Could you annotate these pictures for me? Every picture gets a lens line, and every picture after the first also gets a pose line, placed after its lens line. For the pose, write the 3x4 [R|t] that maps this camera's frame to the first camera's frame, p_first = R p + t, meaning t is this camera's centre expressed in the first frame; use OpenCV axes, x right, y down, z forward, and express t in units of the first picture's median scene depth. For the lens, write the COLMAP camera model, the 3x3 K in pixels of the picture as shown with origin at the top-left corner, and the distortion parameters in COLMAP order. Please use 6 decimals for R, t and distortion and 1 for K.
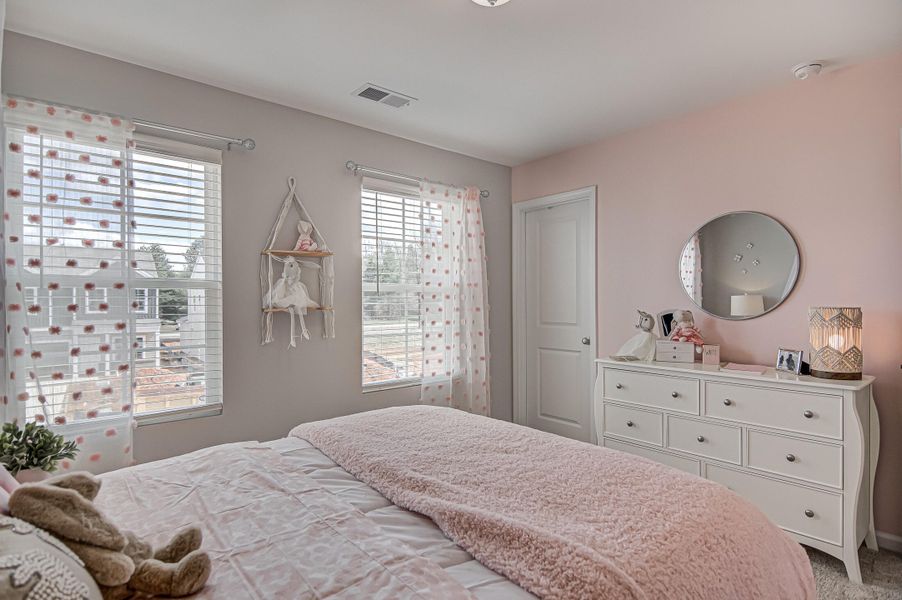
lens RADIAL K [[470.3, 0, 452.1], [0, 470.3, 300.9], [0, 0, 1]] dist [0.000617, -0.001746]
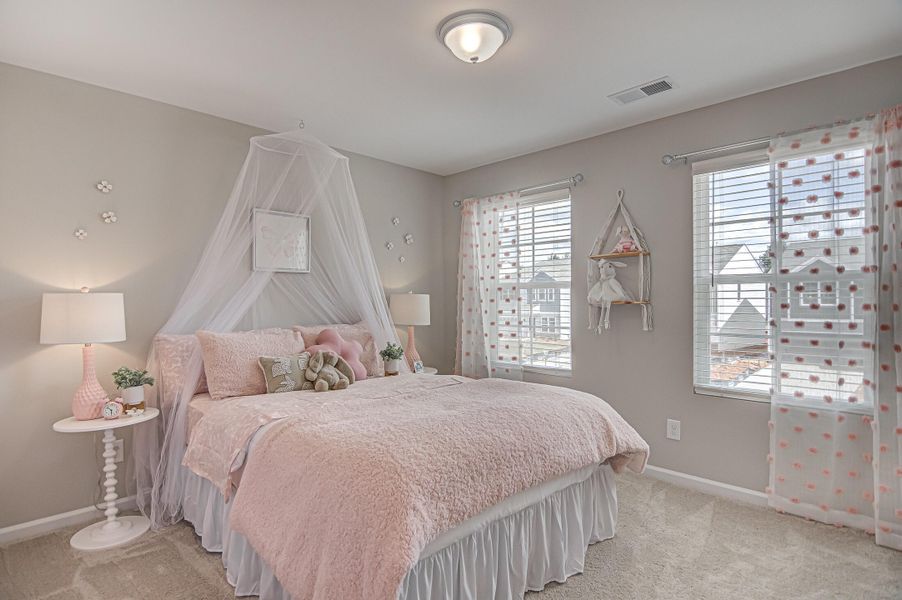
lens RADIAL K [[470.3, 0, 452.1], [0, 470.3, 300.9], [0, 0, 1]] dist [0.000617, -0.001746]
pose [[0.077051, -0.000475, -0.997027, 0.808246], [0.000481, 1.000000, -0.000439, 0.013405], [0.997027, -0.000446, 0.077051, 0.508363]]
